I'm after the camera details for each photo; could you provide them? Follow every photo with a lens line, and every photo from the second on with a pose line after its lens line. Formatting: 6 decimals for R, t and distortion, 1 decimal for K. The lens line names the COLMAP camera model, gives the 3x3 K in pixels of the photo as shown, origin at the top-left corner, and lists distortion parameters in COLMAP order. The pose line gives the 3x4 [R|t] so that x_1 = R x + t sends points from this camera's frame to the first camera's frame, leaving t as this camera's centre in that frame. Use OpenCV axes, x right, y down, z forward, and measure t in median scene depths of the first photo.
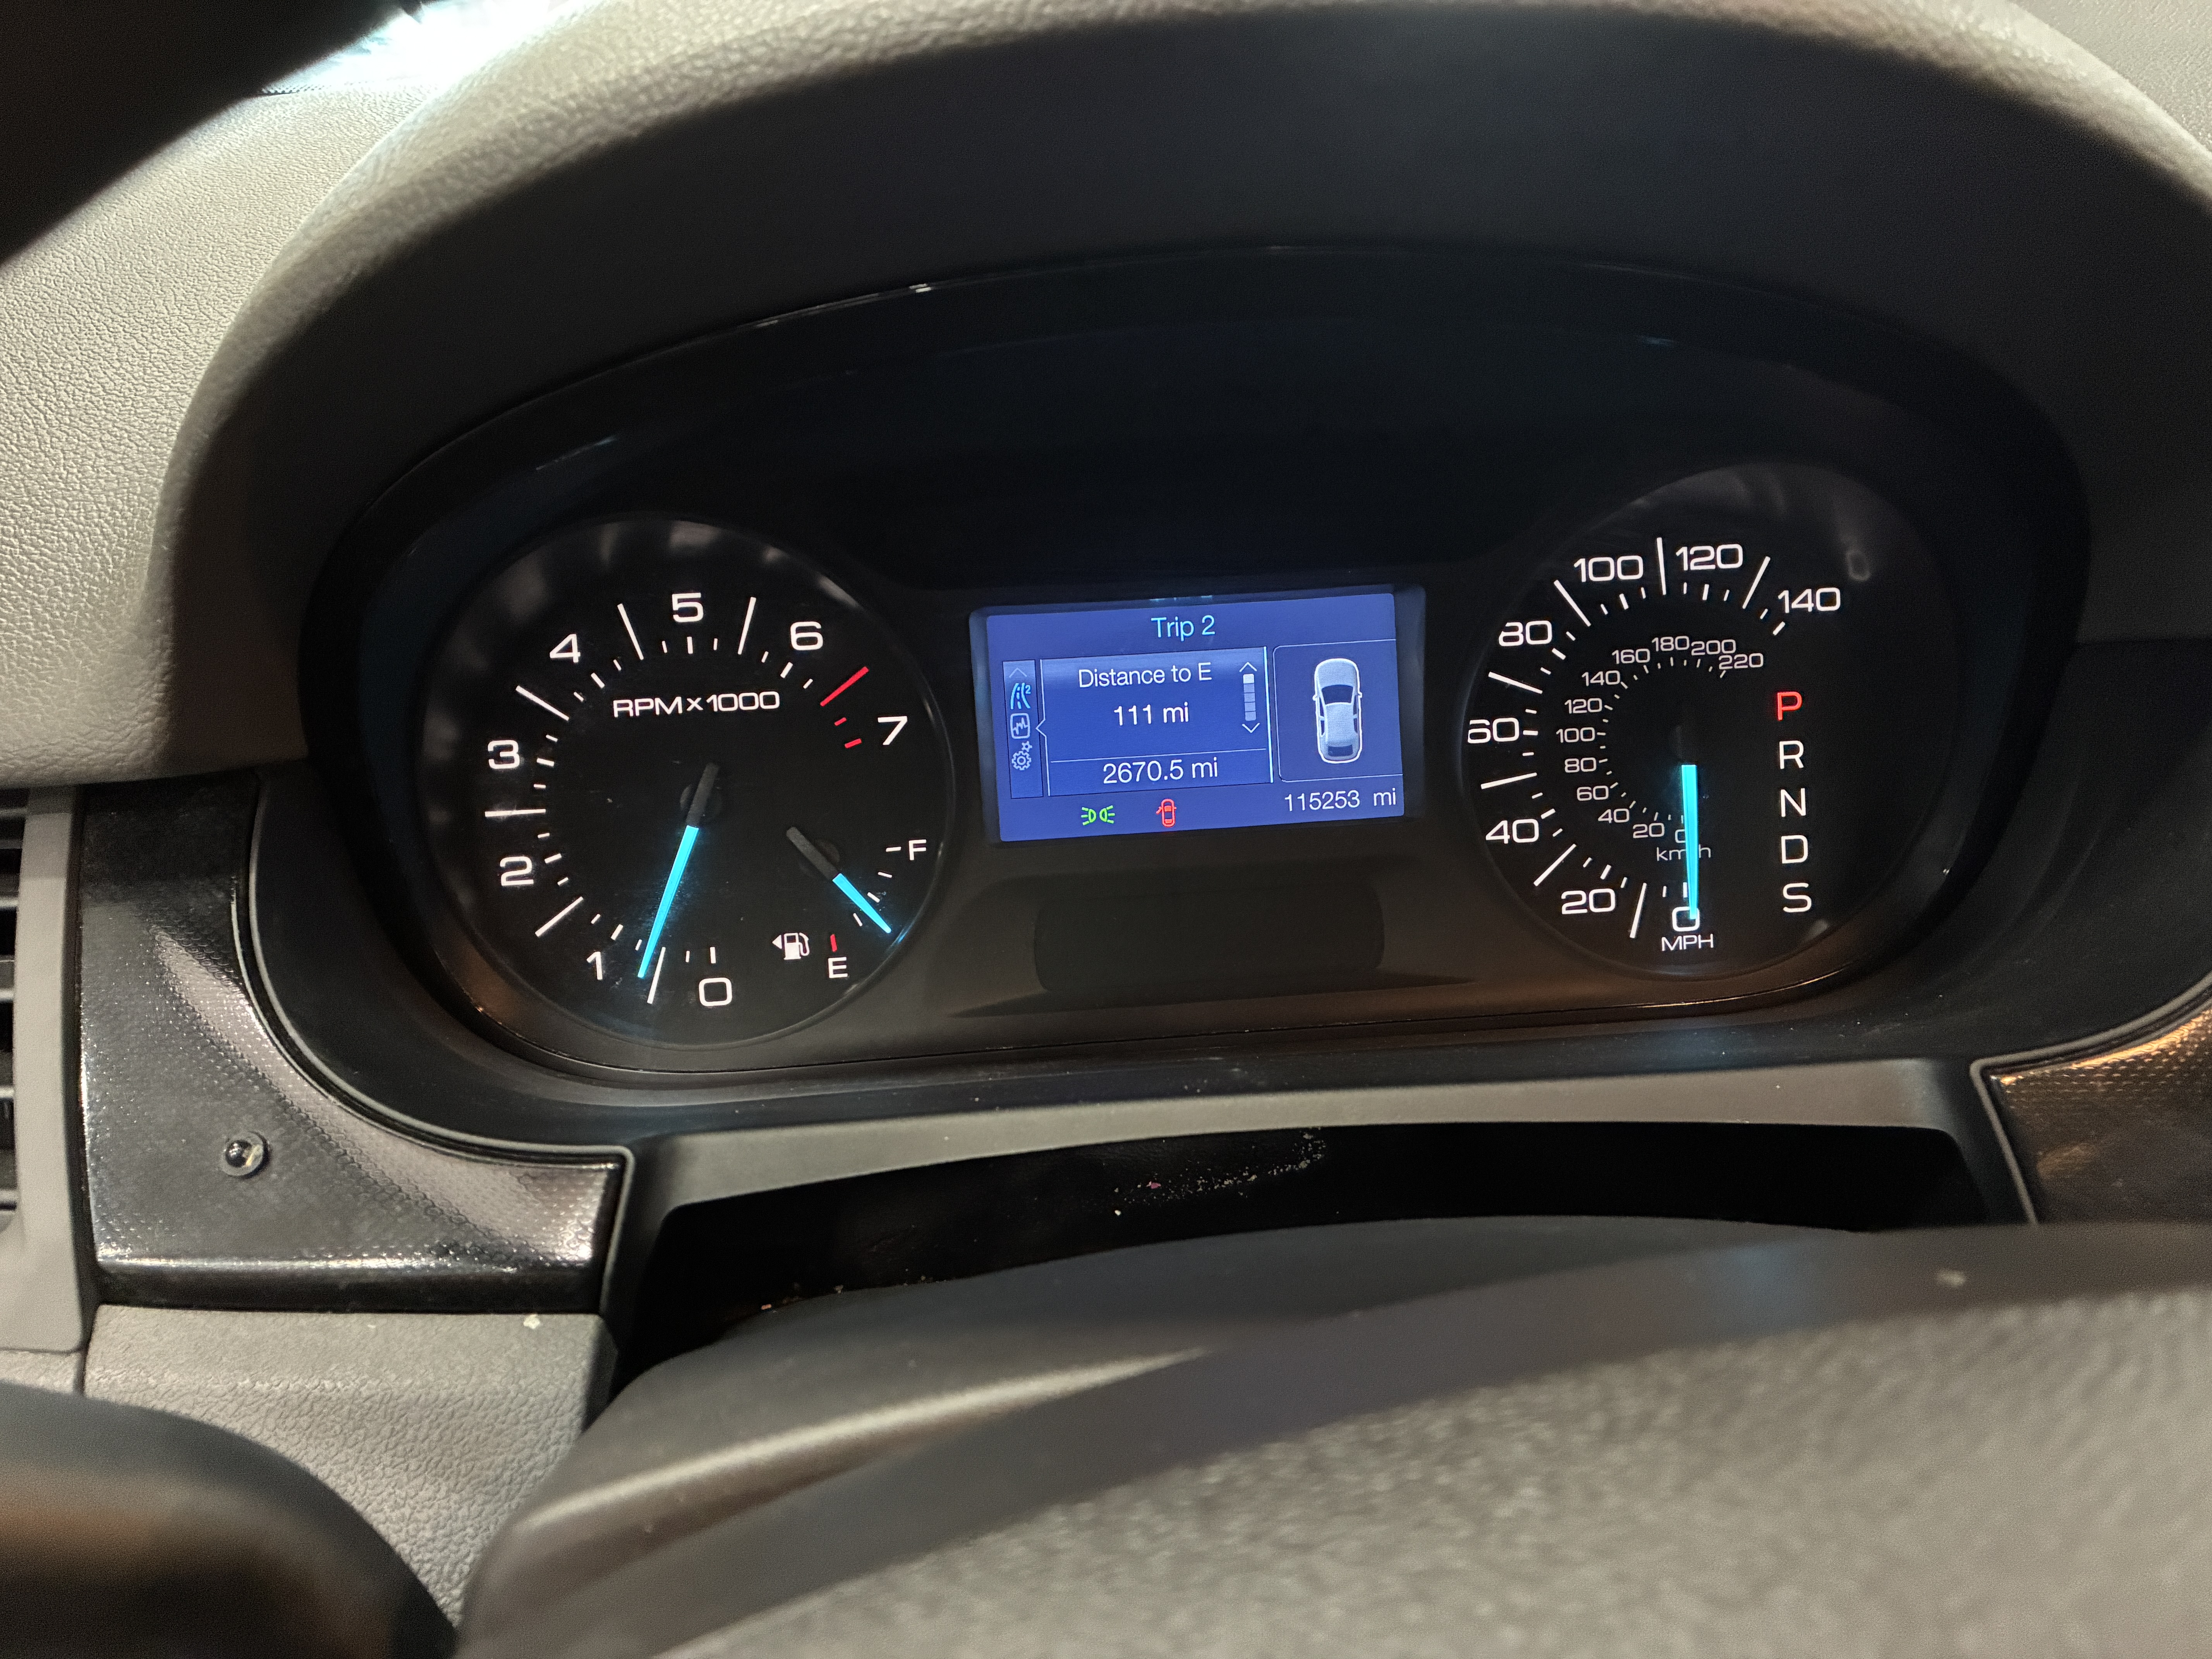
lens RADIAL K [[1689.8, 0, 1087.4], [0, 1689.8, 843.0], [0, 0, 1]] dist [0.048366, -0.061552]
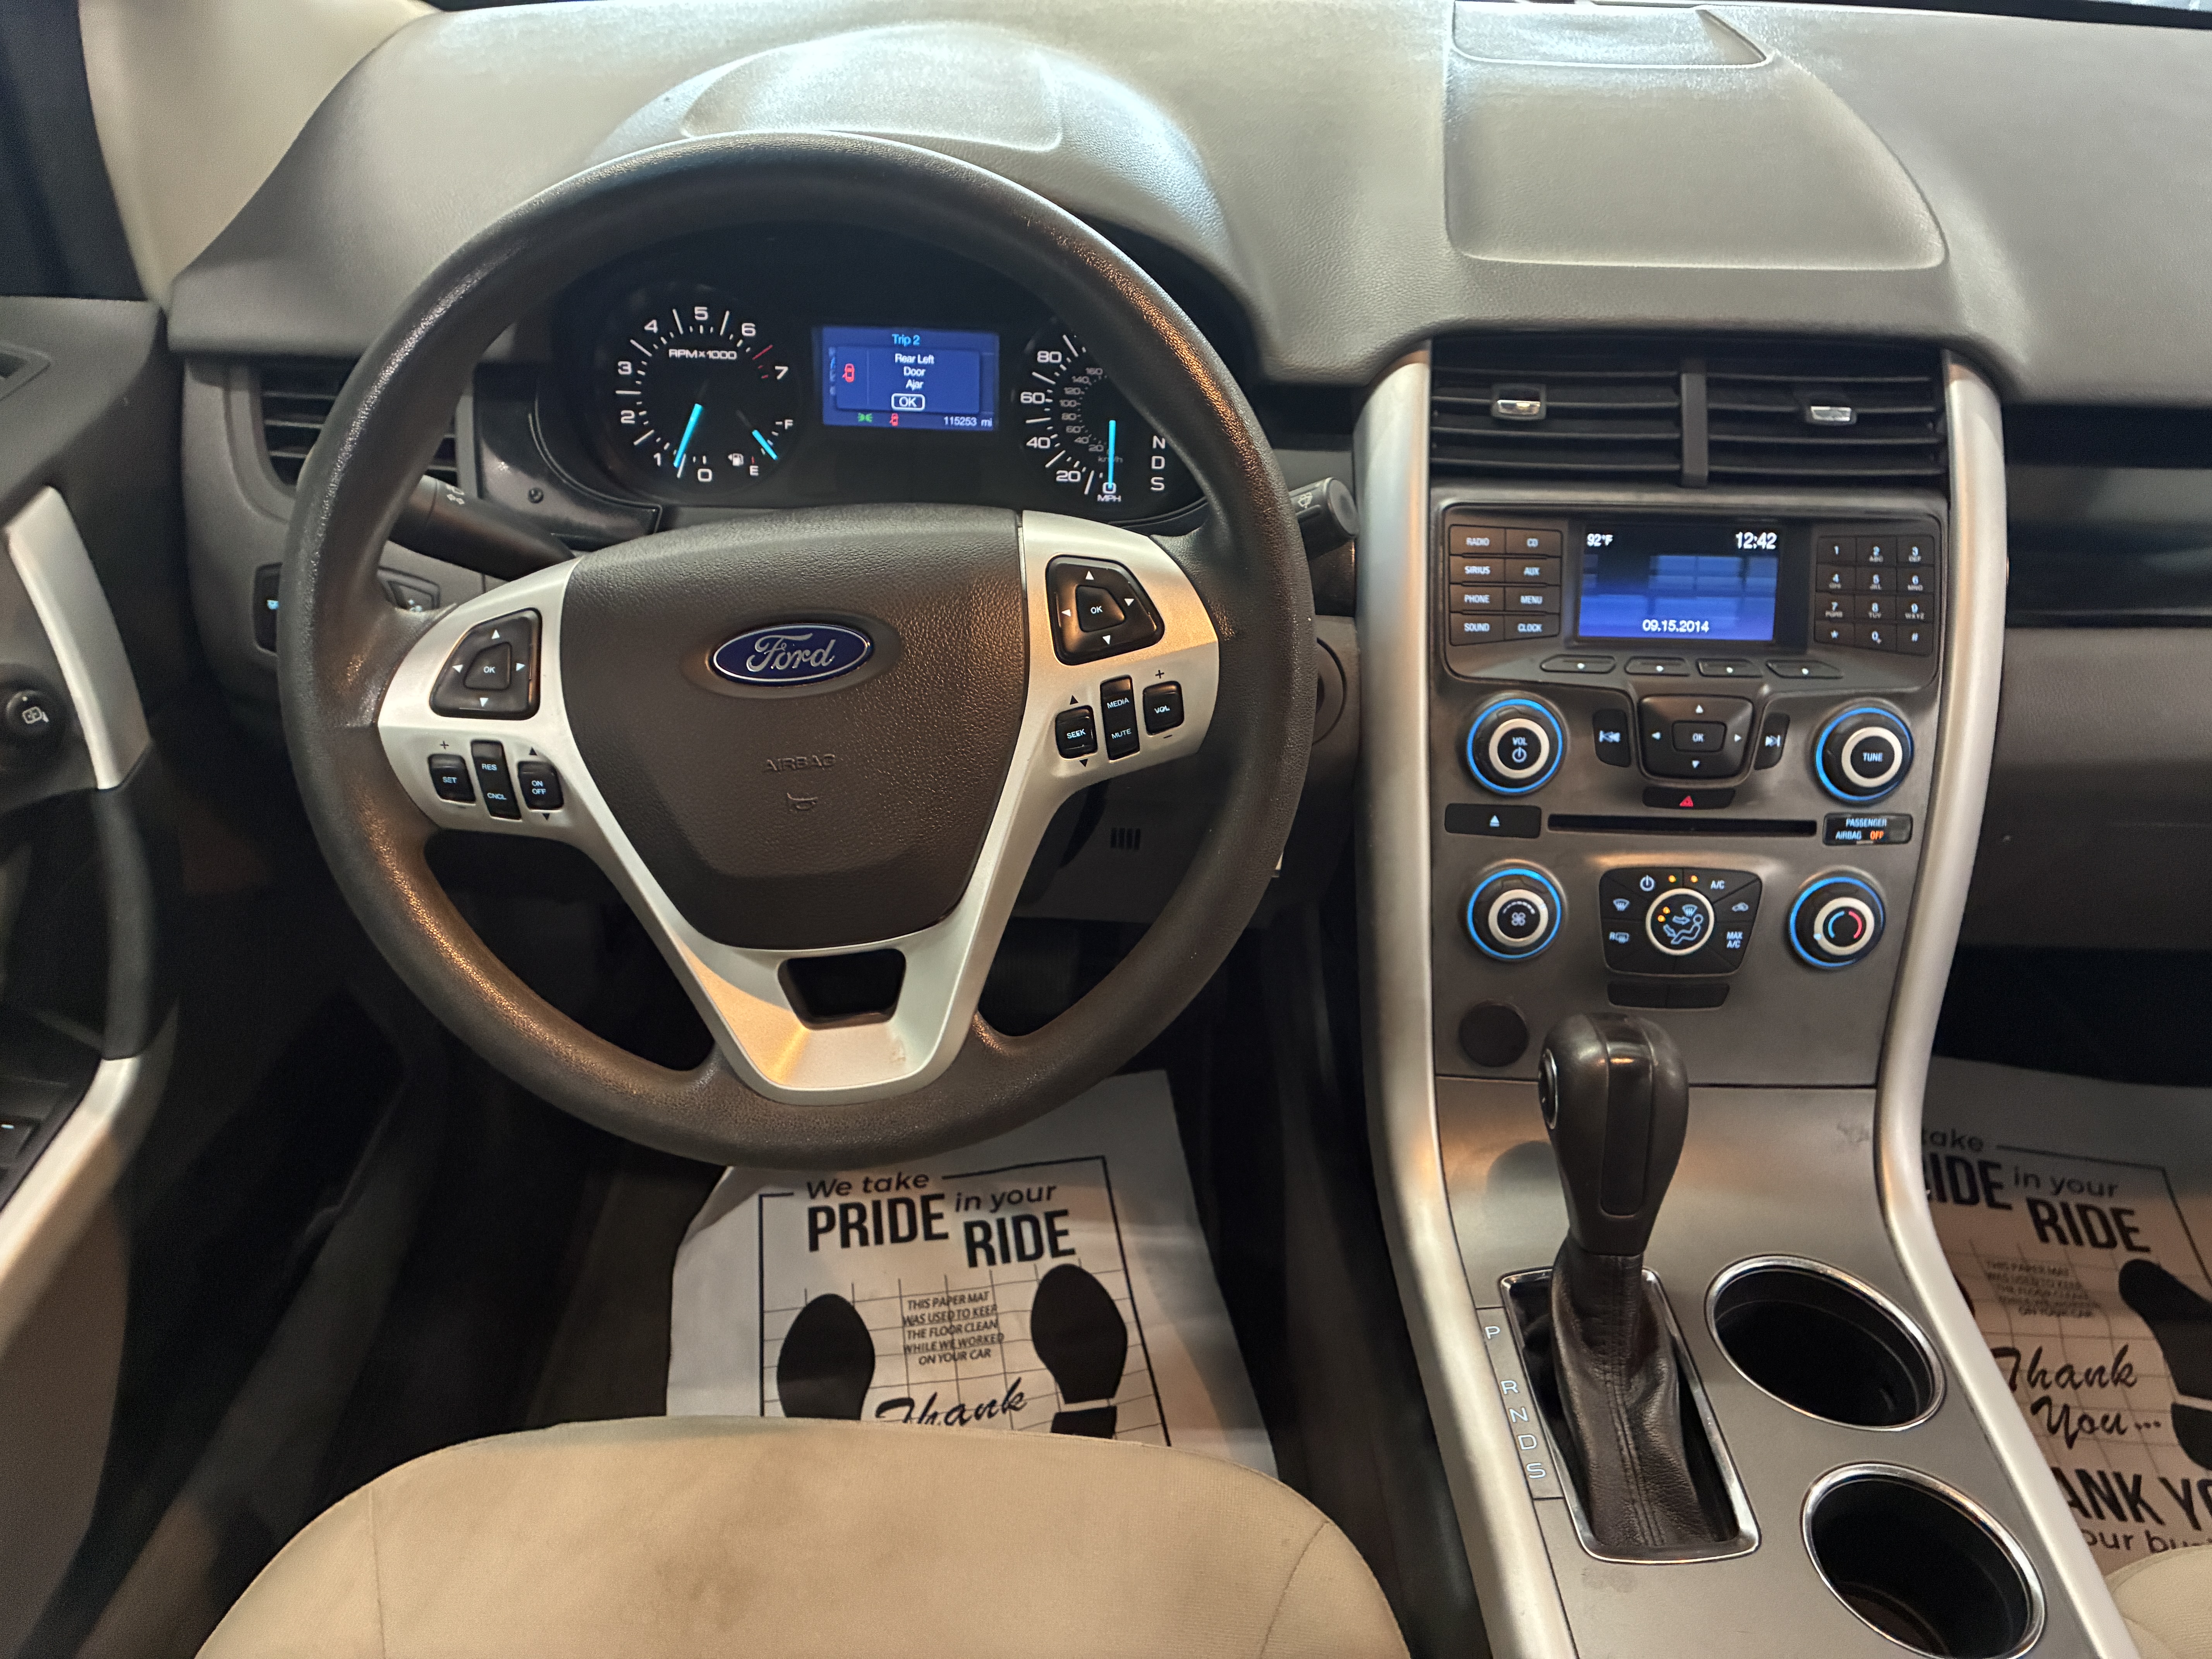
lens RADIAL K [[1689.8, 0, 1095.8], [0, 1689.8, 823.3], [0, 0, 1]] dist [0.048366, -0.061552]
pose [[0.991520, 0.111762, -0.066318, 0.564569], [-0.098156, 0.978487, 0.181464, 0.079027], [0.085172, -0.173416, 0.981159, -1.460962]]
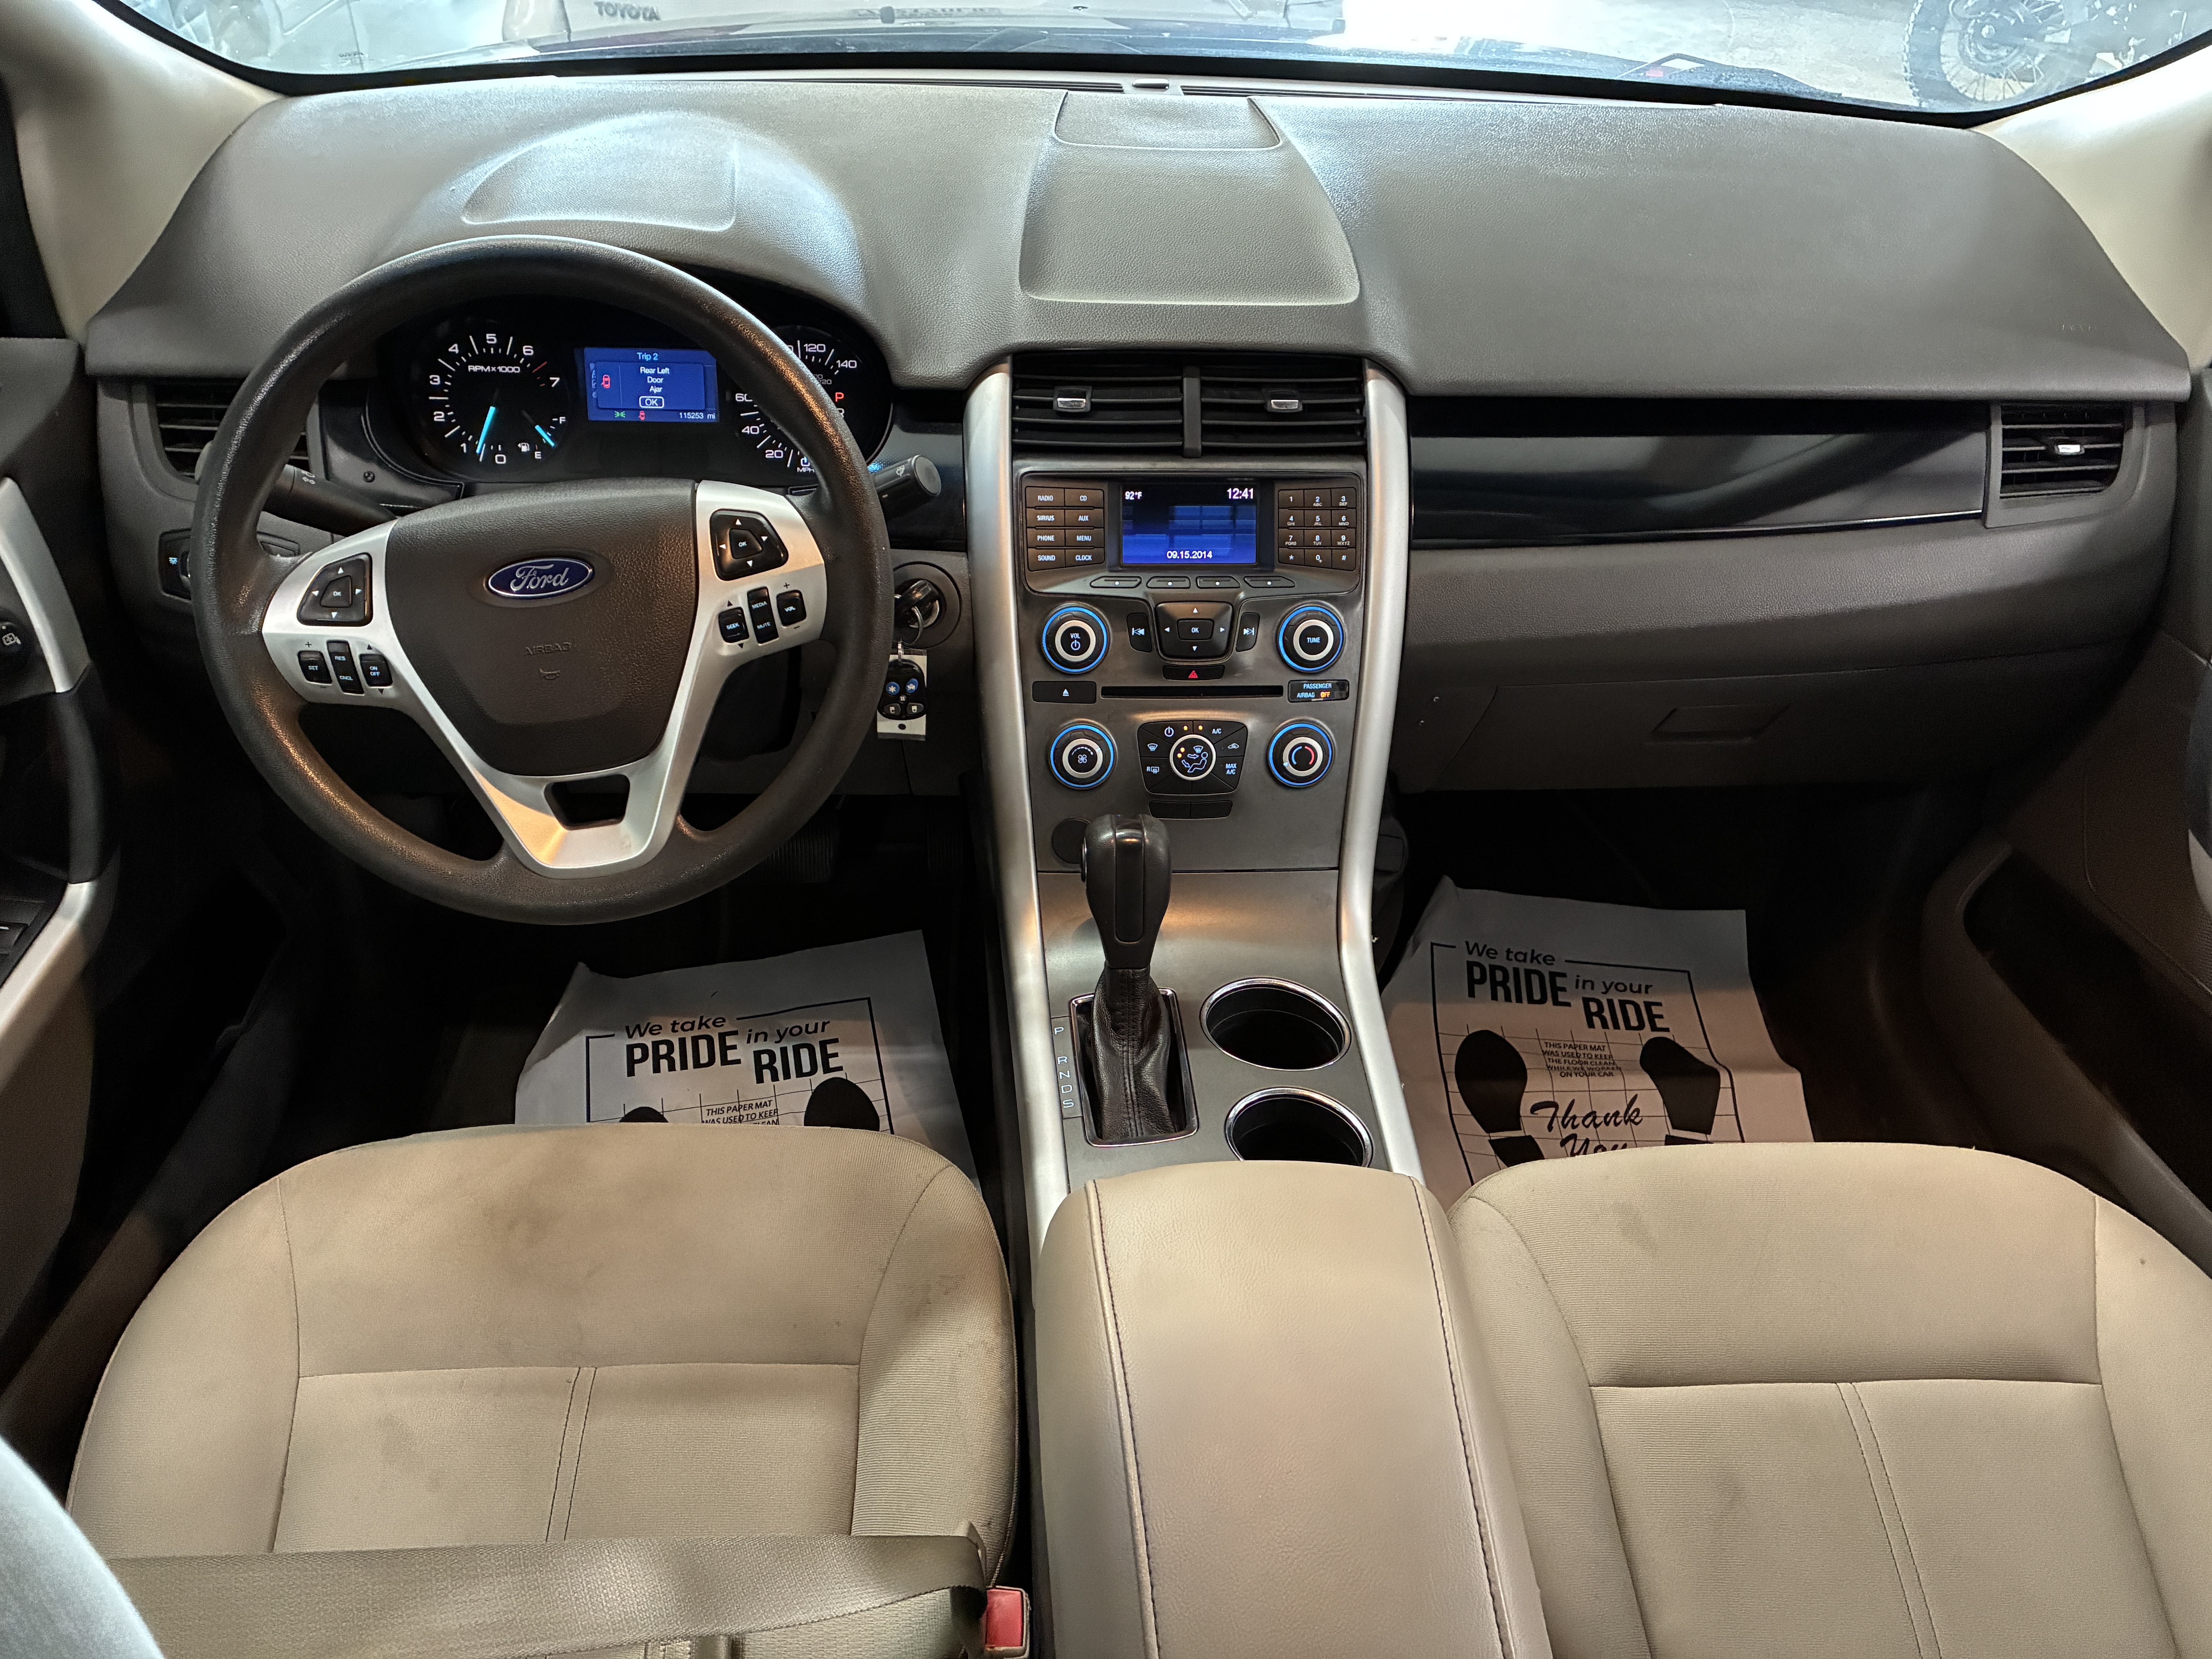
lens RADIAL K [[1689.8, 0, 1110.3], [0, 1689.8, 823.8], [0, 0, 1]] dist [0.048366, -0.061552]
pose [[0.996883, 0.078516, 0.007737, 0.996283], [-0.078523, 0.977851, 0.194016, 0.046225], [0.007667, -0.194019, 0.980968, -2.382034]]
